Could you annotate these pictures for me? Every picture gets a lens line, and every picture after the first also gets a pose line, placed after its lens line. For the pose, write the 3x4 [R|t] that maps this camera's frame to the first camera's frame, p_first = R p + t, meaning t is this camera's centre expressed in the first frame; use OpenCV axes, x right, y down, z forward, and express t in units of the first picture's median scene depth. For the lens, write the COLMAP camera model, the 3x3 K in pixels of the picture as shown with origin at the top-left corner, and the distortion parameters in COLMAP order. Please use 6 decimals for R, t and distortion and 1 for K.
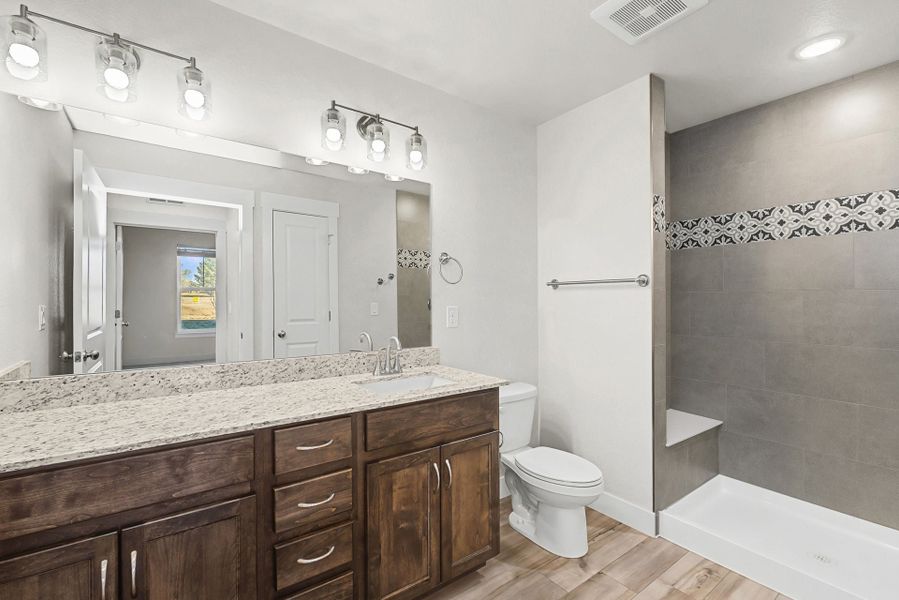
lens RADIAL K [[364.9, 0, 449.5], [0, 364.9, 304.6], [0, 0, 1]] dist [-0.001771, 0.000123]
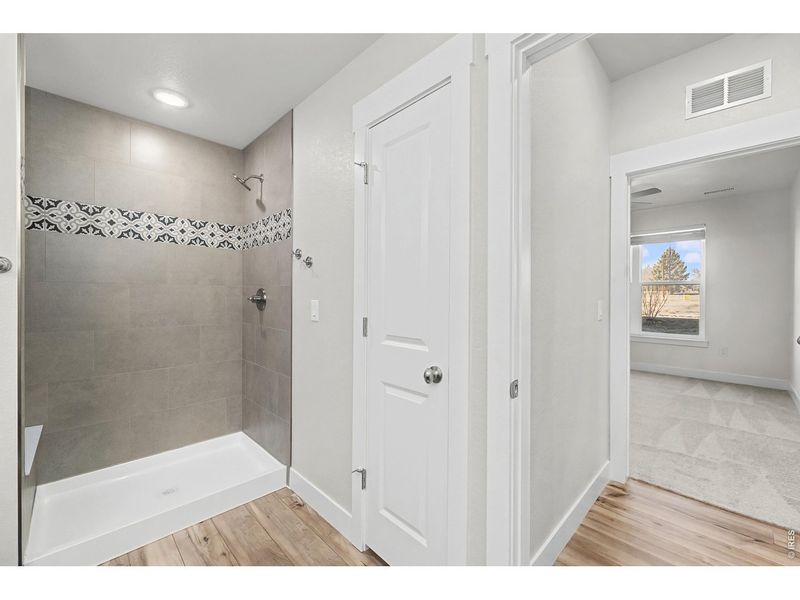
lens RADIAL K [[329.7, 0, 398.7], [0, 329.7, 296.0], [0, 0, 1]] dist [0.002176, 0.000038]
pose [[-0.096343, -0.007497, 0.995320, -0.185010], [0.004506, 0.999958, 0.007968, -0.004022], [-0.995338, 0.005253, -0.096305, 0.228873]]
